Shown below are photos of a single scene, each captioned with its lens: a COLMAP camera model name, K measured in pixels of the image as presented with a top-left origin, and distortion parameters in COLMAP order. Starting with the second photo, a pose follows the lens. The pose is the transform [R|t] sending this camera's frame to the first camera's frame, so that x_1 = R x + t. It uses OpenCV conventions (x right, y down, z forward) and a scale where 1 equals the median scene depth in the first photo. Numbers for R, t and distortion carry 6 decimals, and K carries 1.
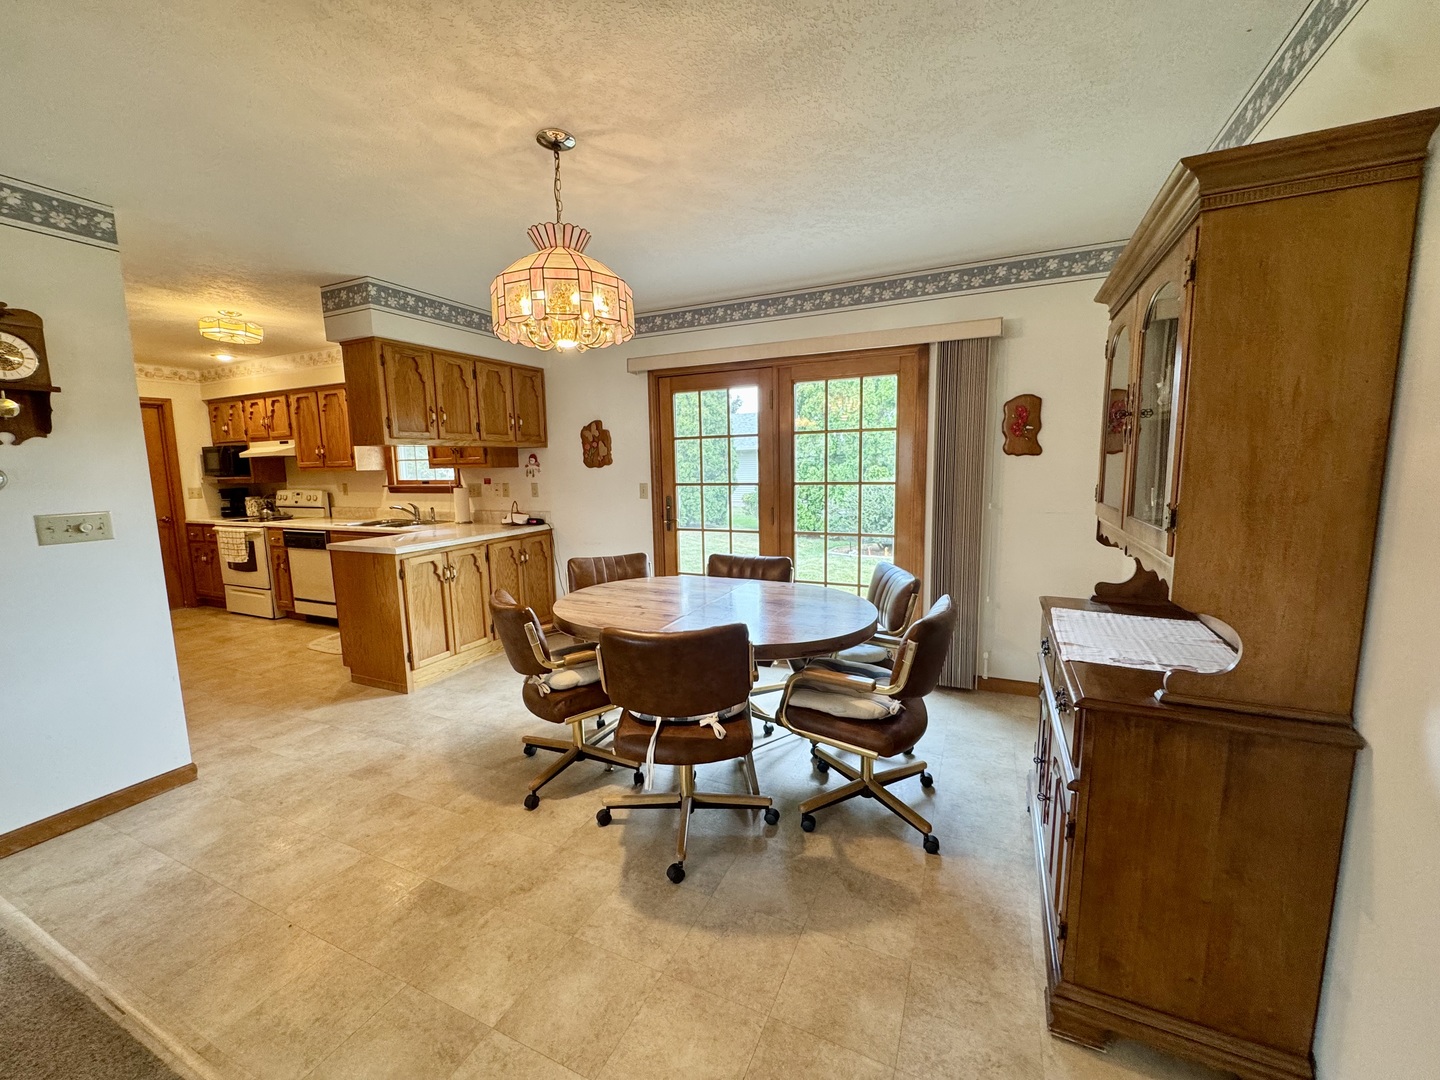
lens RADIAL K [[578.1, 0, 721.6], [0, 578.1, 539.4], [0, 0, 1]] dist [-0.001989, -0.000092]
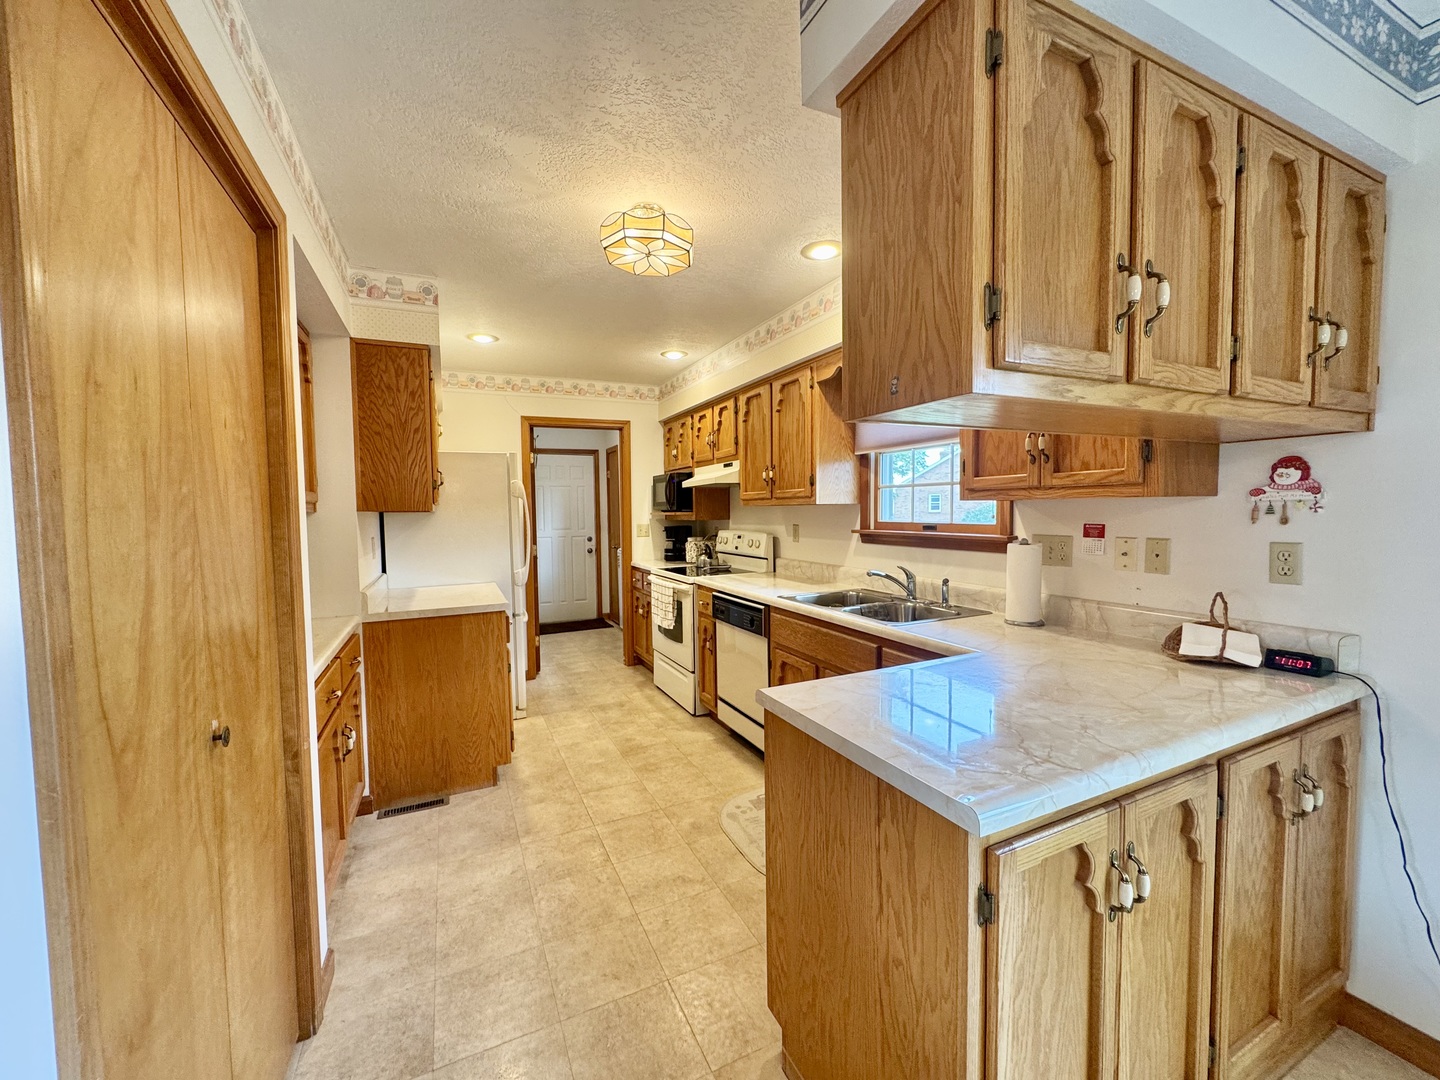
lens RADIAL K [[578.1, 0, 720.5], [0, 578.1, 537.8], [0, 0, 1]] dist [-0.001989, -0.000092]
pose [[0.769736, 0.040280, -0.637090, -0.315233], [-0.083623, 0.995770, -0.038076, -0.051845], [0.632861, 0.082584, 0.769848, 0.464599]]
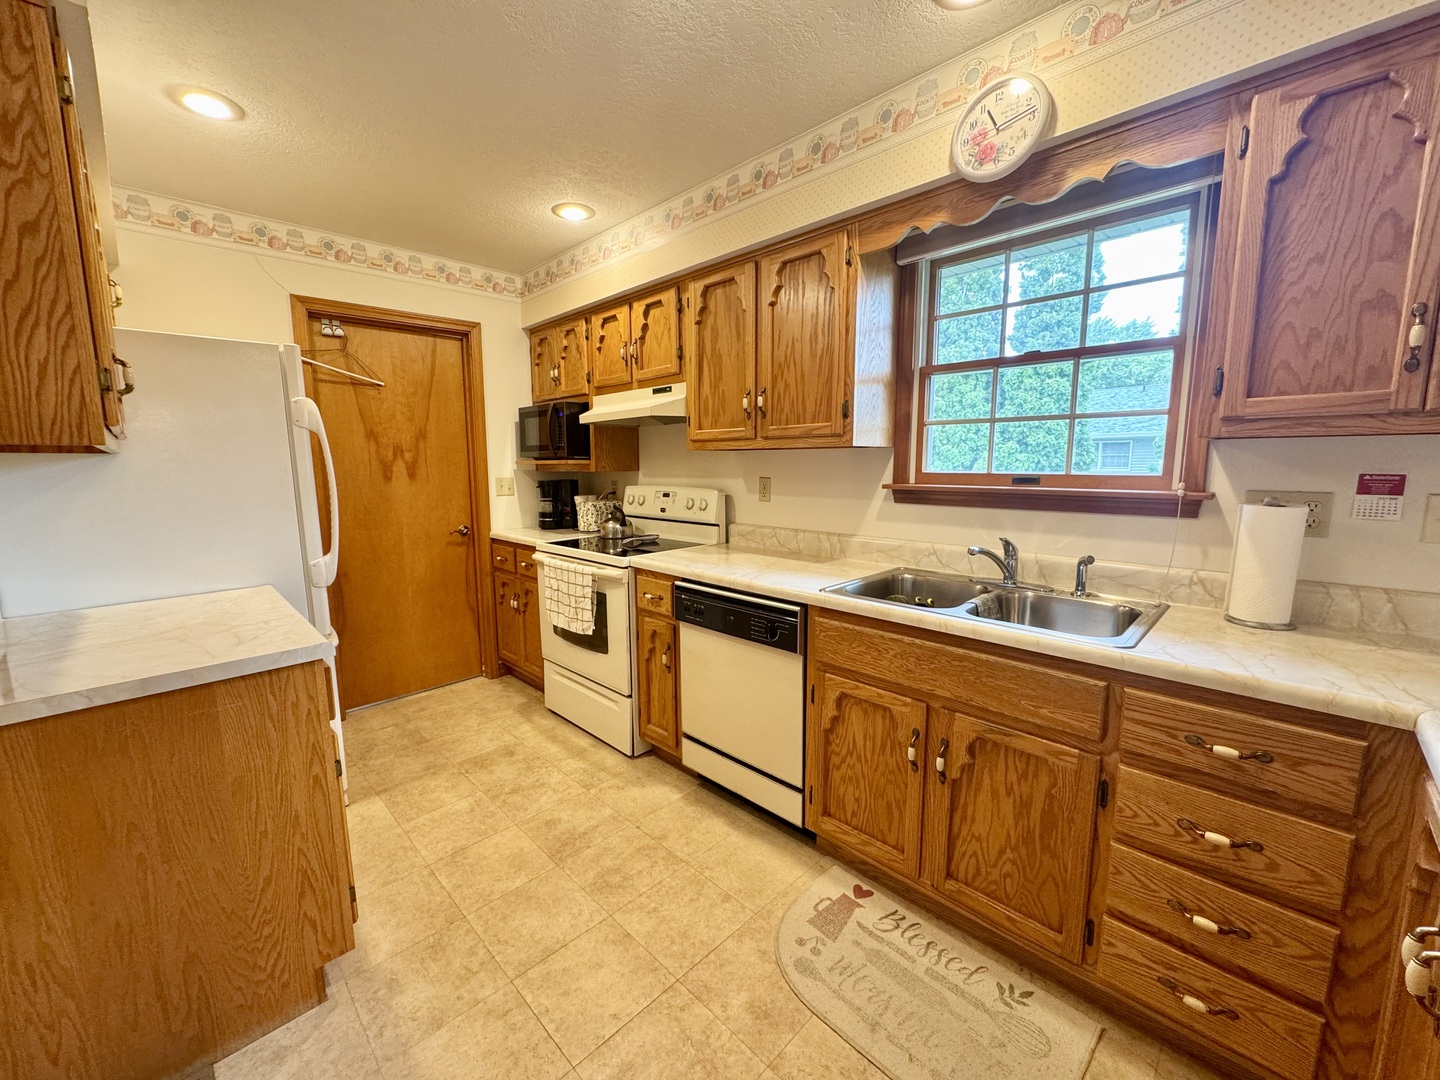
lens RADIAL K [[578.1, 0, 721.7], [0, 578.1, 537.0], [0, 0, 1]] dist [-0.001989, -0.000092]
pose [[0.938939, 0.057404, -0.339263, -0.552245], [-0.054573, 0.998350, 0.017889, -0.056850], [0.339729, 0.001718, 0.940522, 0.572691]]
